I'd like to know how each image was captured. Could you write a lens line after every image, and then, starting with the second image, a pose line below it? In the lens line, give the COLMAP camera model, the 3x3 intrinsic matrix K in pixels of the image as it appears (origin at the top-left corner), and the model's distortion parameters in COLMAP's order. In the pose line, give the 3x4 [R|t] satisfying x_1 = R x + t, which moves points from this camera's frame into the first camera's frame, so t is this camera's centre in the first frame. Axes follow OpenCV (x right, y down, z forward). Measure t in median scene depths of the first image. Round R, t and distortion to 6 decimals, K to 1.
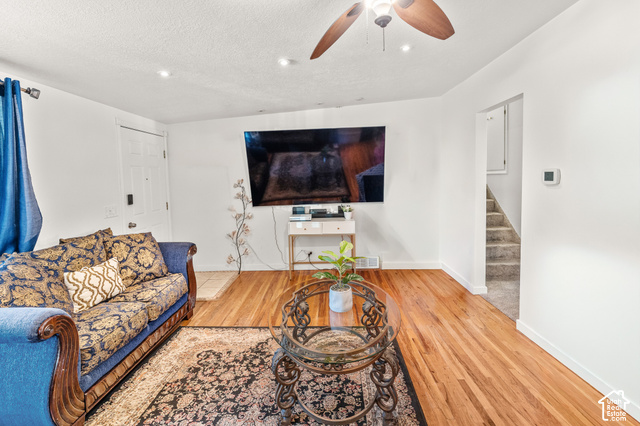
lens RADIAL K [[292.7, 0, 317.8], [0, 292.7, 215.3], [0, 0, 1]] dist [-0.001677, -0.000174]
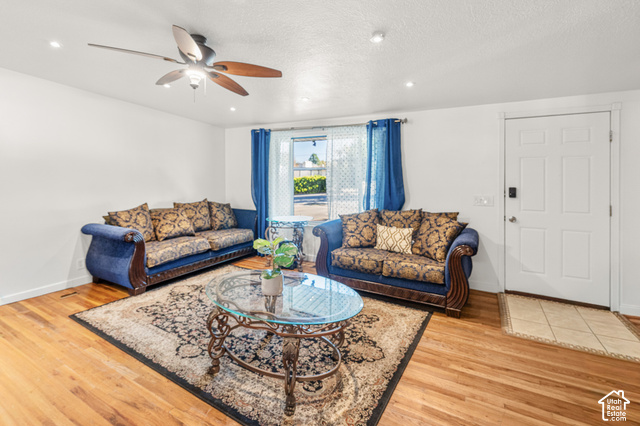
lens RADIAL K [[292.7, 0, 317.7], [0, 292.7, 210.4], [0, 0, 1]] dist [-0.001677, -0.000174]
pose [[-0.466000, 0.129092, -0.875317, 0.716911], [-0.108957, 0.973397, 0.201563, -0.170577], [0.878051, 0.189300, -0.439537, 1.241081]]
